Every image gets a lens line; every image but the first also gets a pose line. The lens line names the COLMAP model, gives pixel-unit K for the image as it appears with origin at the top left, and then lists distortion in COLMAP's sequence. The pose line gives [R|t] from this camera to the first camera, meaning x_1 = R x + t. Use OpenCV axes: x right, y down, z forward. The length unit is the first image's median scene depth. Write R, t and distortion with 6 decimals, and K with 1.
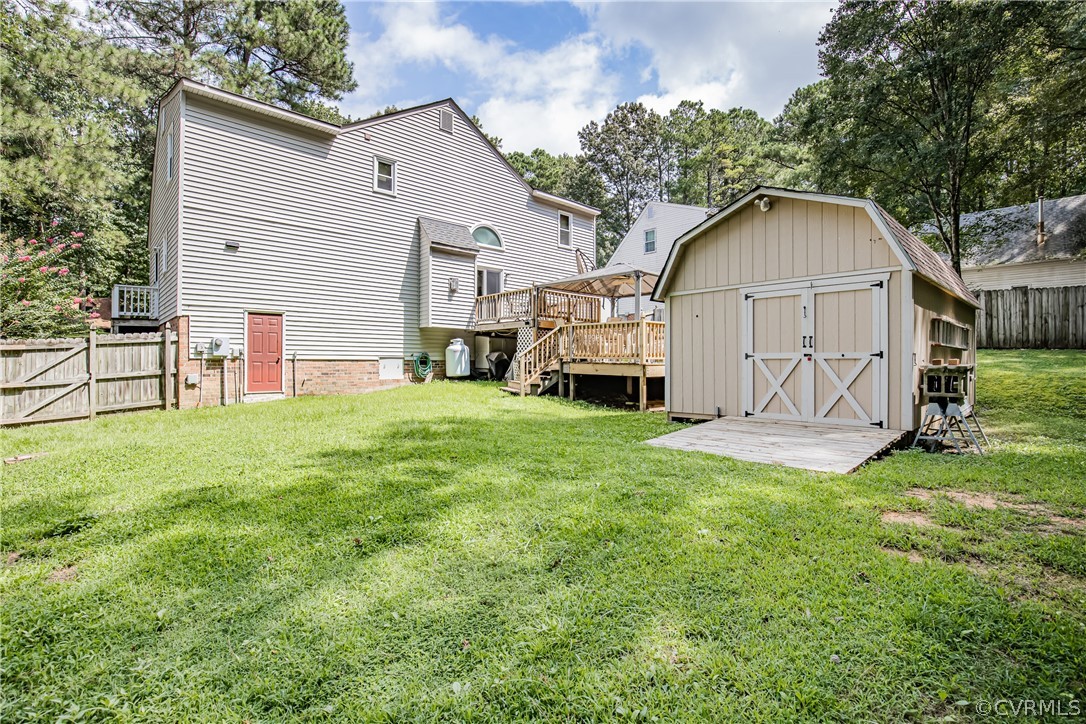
lens RADIAL K [[497.8, 0, 543.8], [0, 497.8, 363.1], [0, 0, 1]] dist [-0.025994, 0.001204]
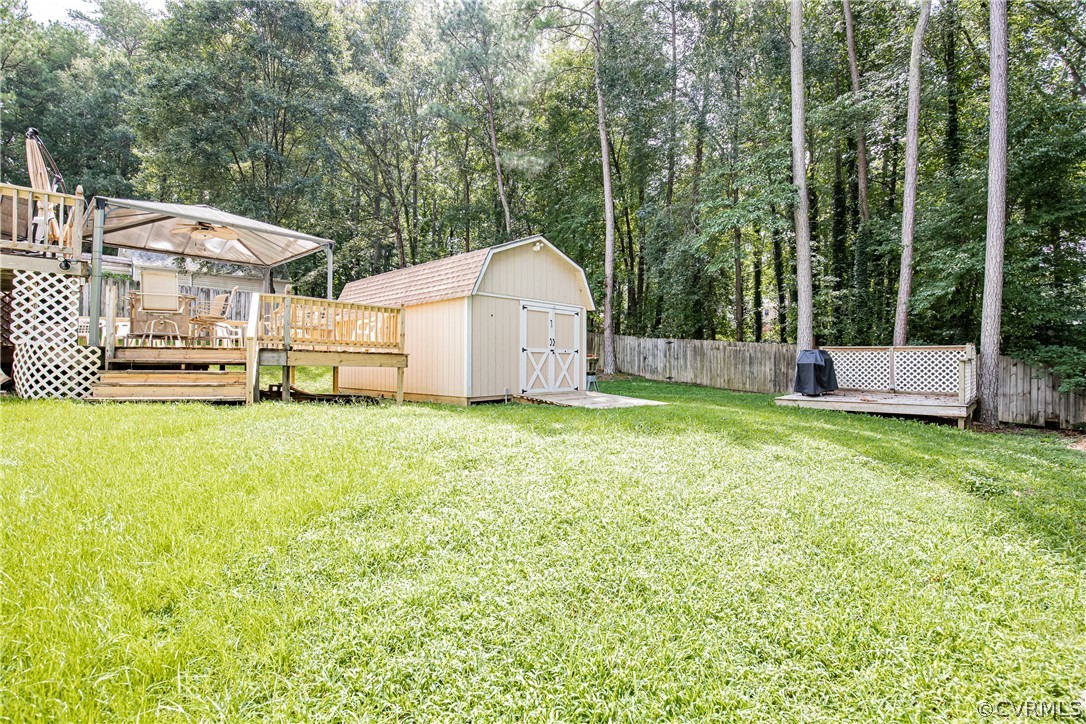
lens RADIAL K [[497.8, 0, 542.8], [0, 497.8, 362.9], [0, 0, 1]] dist [-0.025994, 0.001204]
pose [[-0.052974, -0.003099, 0.998591, -1.001226], [-0.007405, 0.999969, 0.002710, 0.018594], [-0.998568, -0.007251, -0.052995, 1.034880]]
